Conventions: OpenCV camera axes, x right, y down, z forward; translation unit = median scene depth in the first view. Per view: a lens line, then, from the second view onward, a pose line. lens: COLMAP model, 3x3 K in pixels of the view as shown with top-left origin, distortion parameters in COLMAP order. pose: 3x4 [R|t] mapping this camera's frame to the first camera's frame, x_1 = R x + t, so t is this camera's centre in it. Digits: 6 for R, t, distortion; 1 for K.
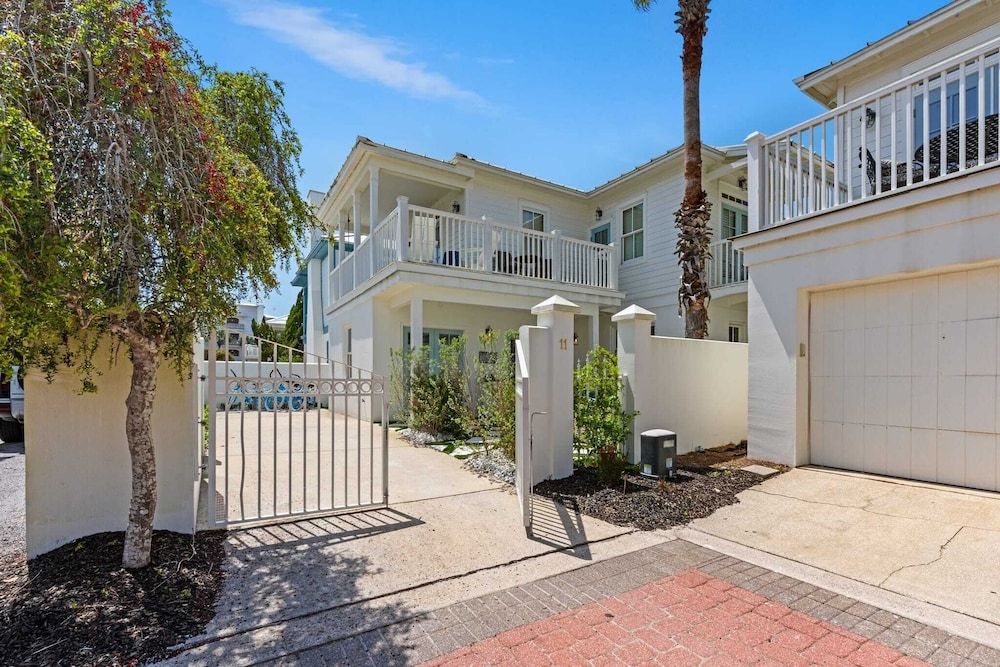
lens RADIAL K [[467.7, 0, 499.0], [0, 467.7, 377.5], [0, 0, 1]] dist [0.002336, 0.000044]
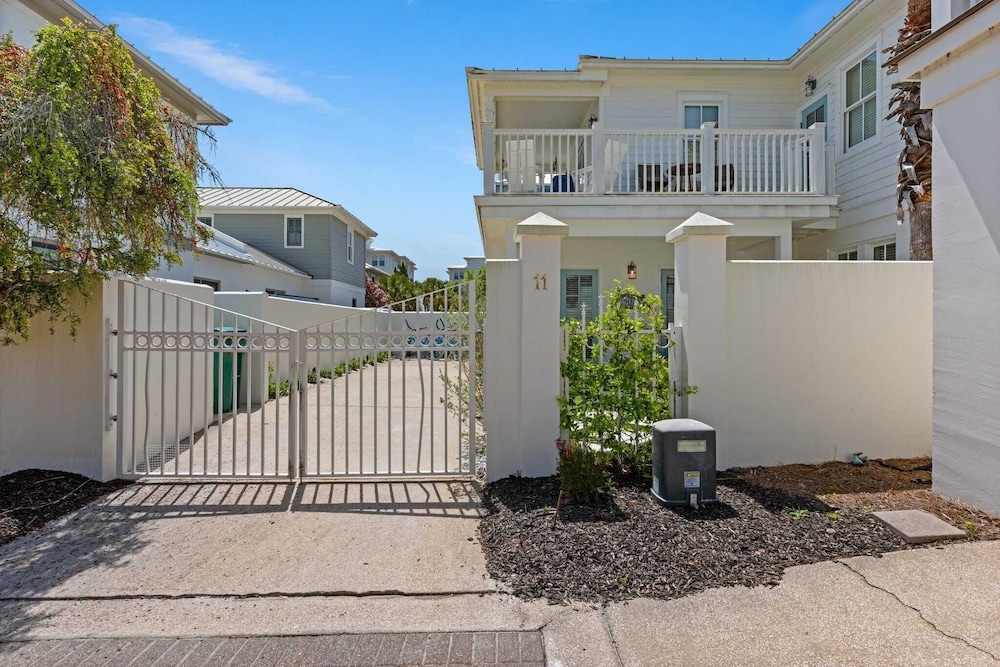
lens RADIAL K [[499.9, 0, 492.0], [0, 499.9, 316.4], [0, 0, 1]] dist [0.004152, -0.000621]
pose [[0.854286, -0.011998, -0.519665, 0.436033], [0.003825, 0.999852, -0.016797, -0.007818], [0.519789, 0.012362, 0.854205, 0.316832]]
